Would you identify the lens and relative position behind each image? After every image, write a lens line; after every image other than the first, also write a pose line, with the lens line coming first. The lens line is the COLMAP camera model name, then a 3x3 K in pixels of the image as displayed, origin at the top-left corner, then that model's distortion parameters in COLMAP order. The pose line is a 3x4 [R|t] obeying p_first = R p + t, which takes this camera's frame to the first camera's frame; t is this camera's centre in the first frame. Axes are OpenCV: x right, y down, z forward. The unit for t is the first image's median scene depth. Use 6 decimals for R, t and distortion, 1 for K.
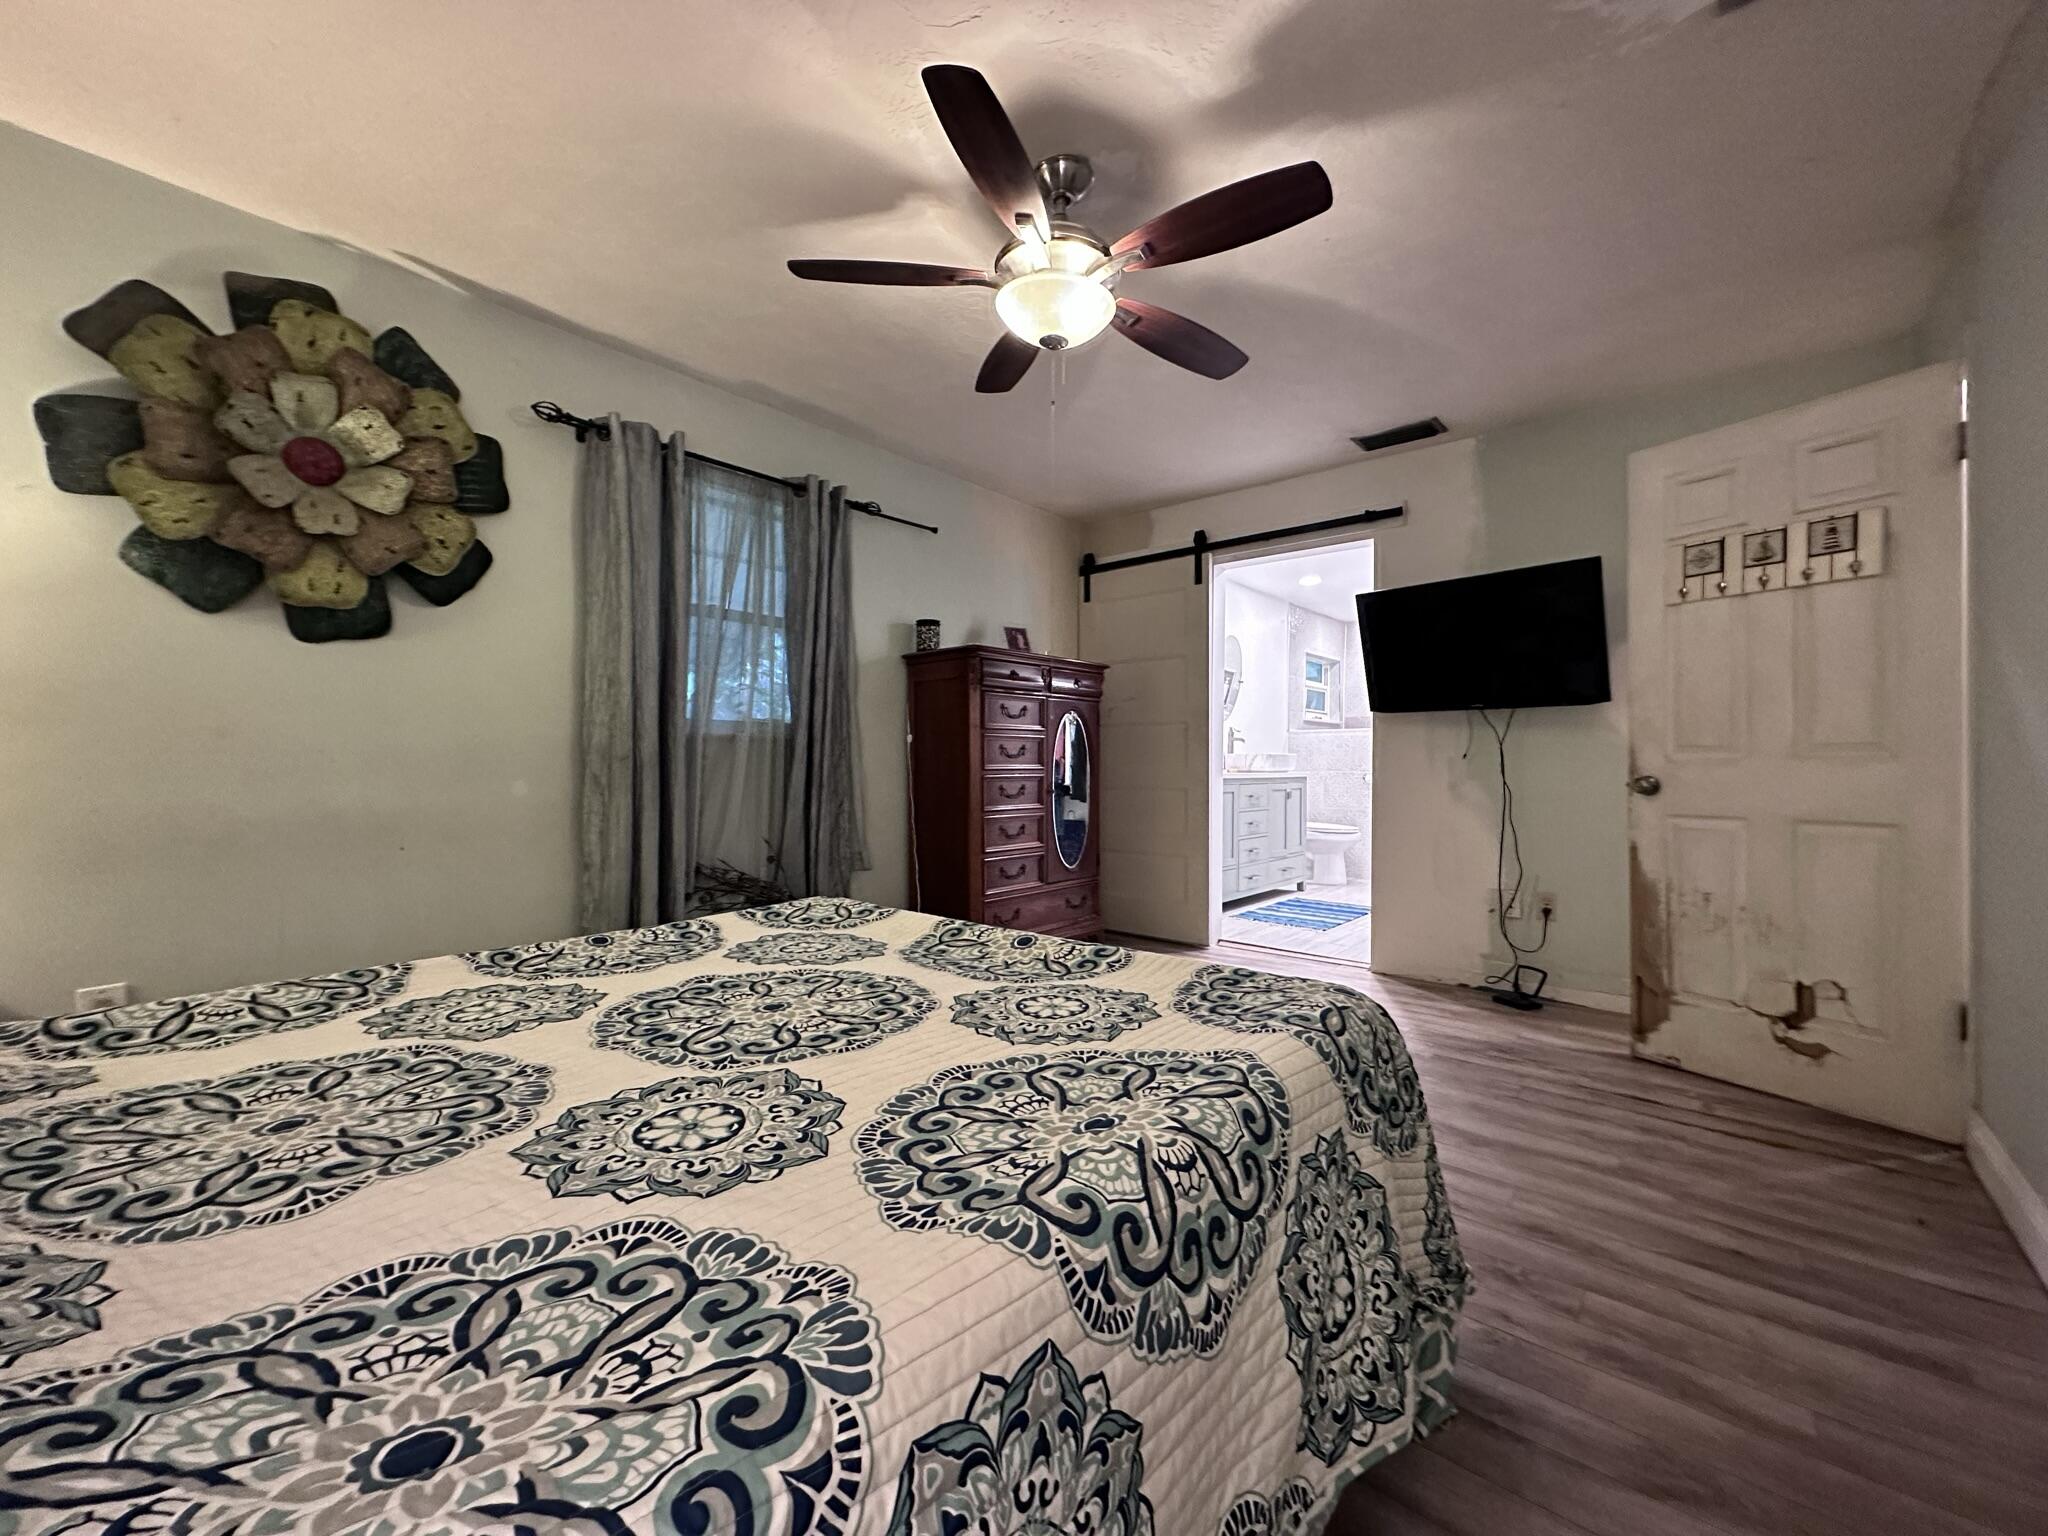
lens RADIAL K [[823.2, 0, 1016.9], [0, 823.2, 761.4], [0, 0, 1]] dist [-0.005559, 0.001024]
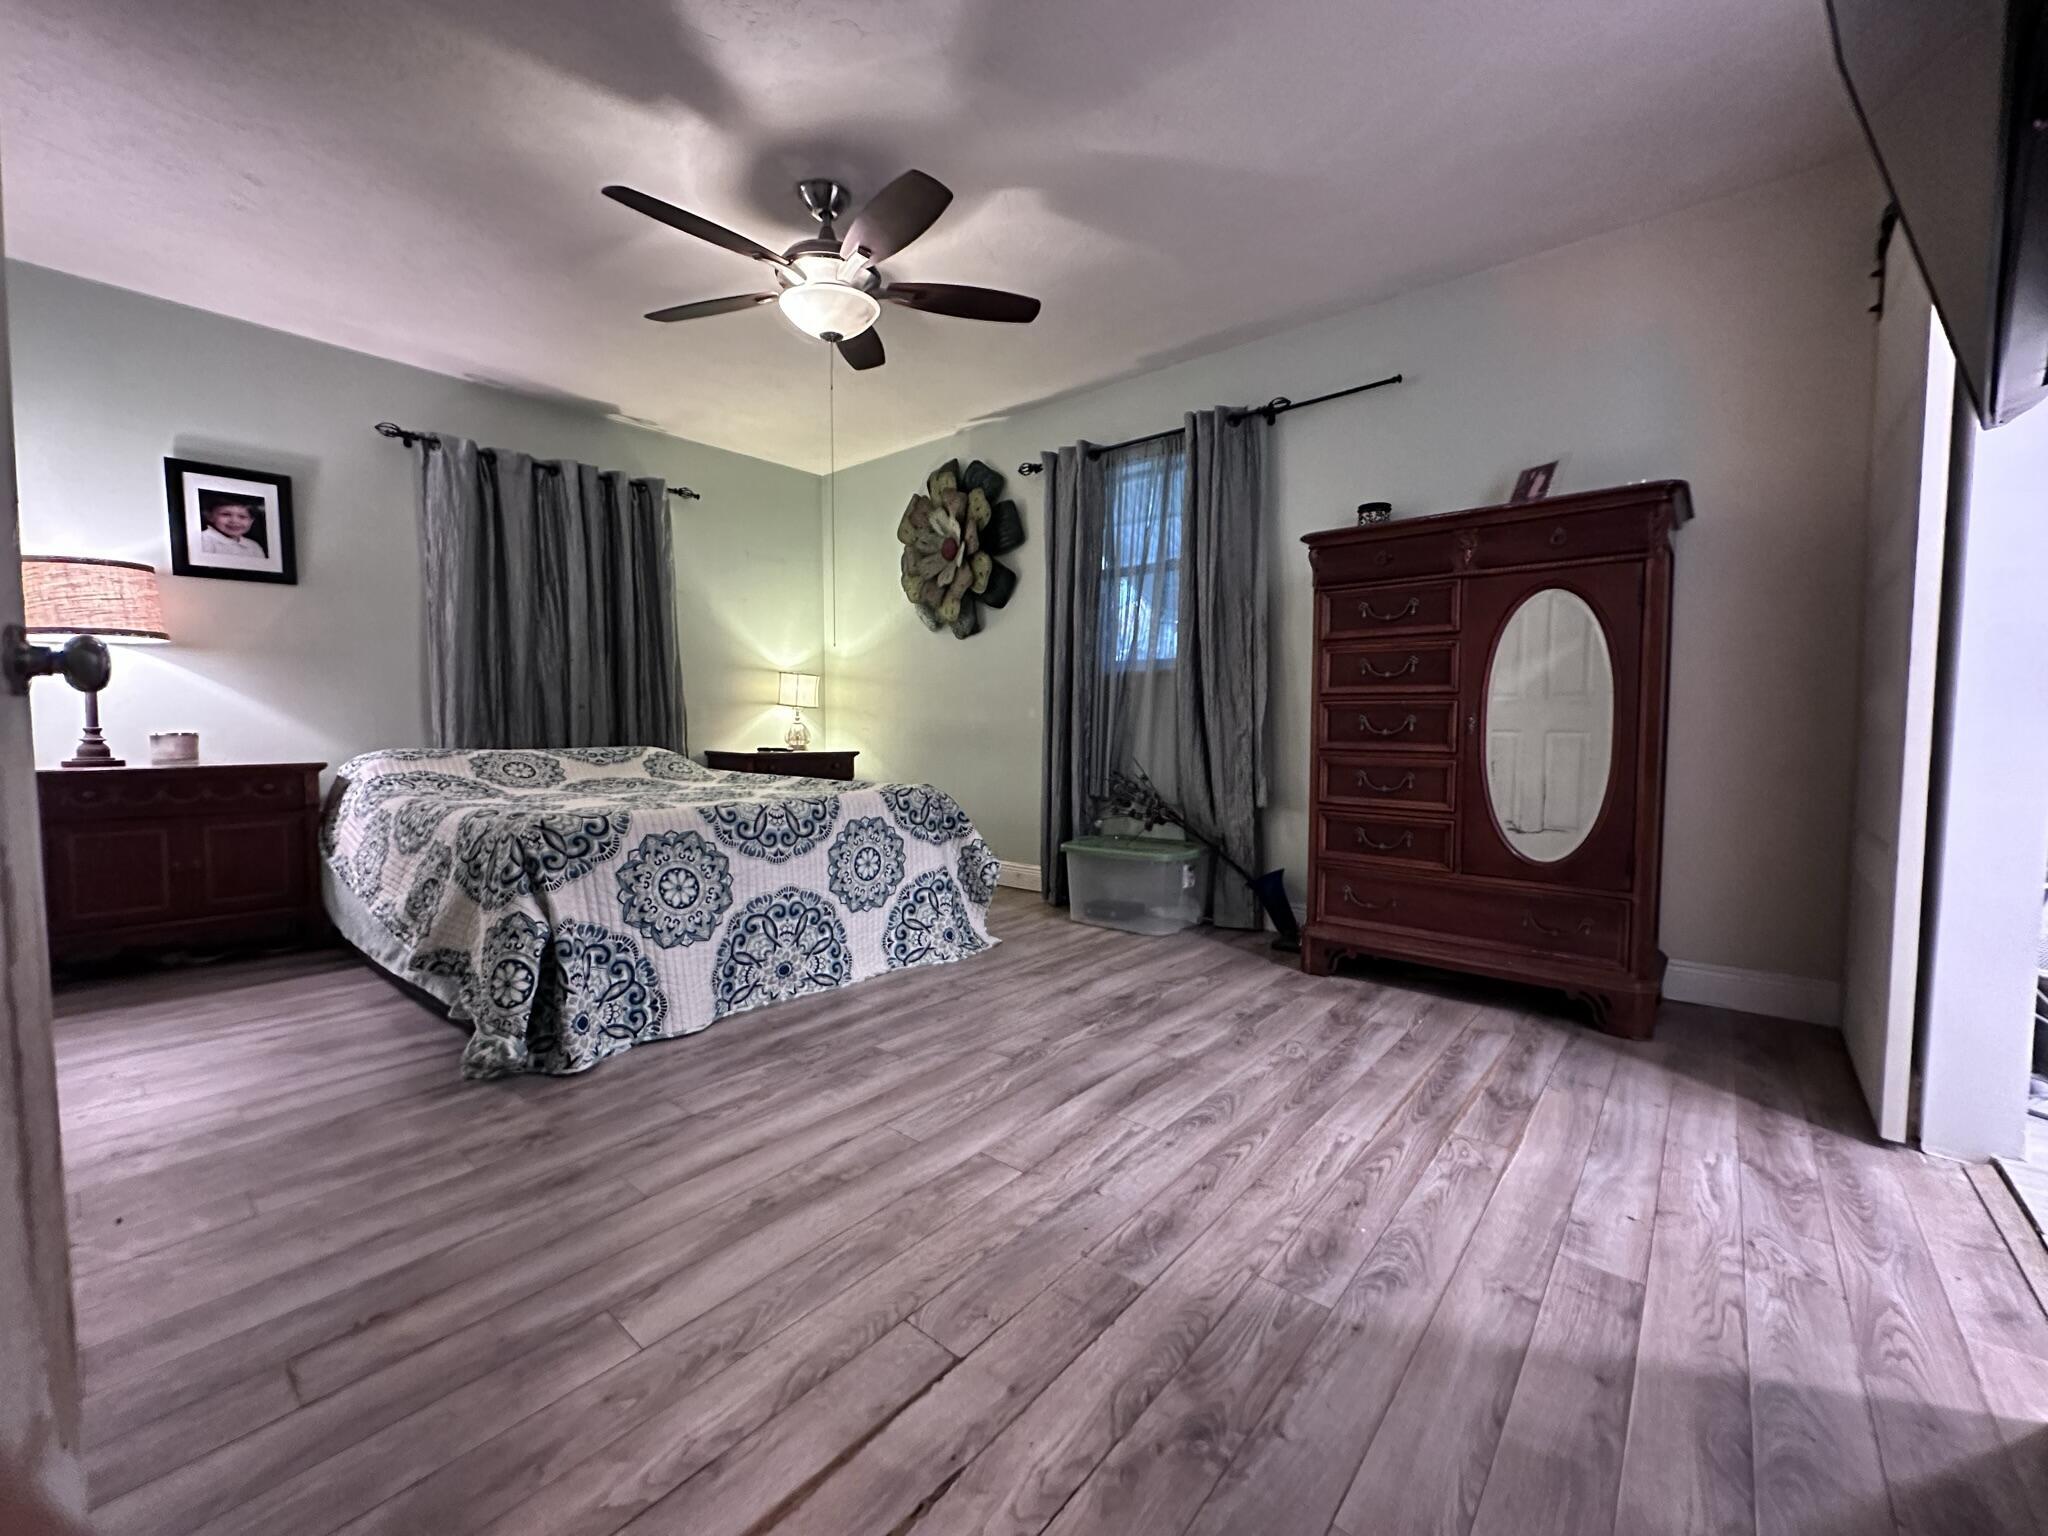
lens RADIAL K [[823.2, 0, 1024.7], [0, 823.2, 762.2], [0, 0, 1]] dist [-0.005559, 0.001024]
pose [[0.011407, 0.050027, -0.998683, 0.946738], [0.000275, 0.998747, 0.050034, 0.041966], [0.999935, -0.000845, 0.011379, 0.932550]]
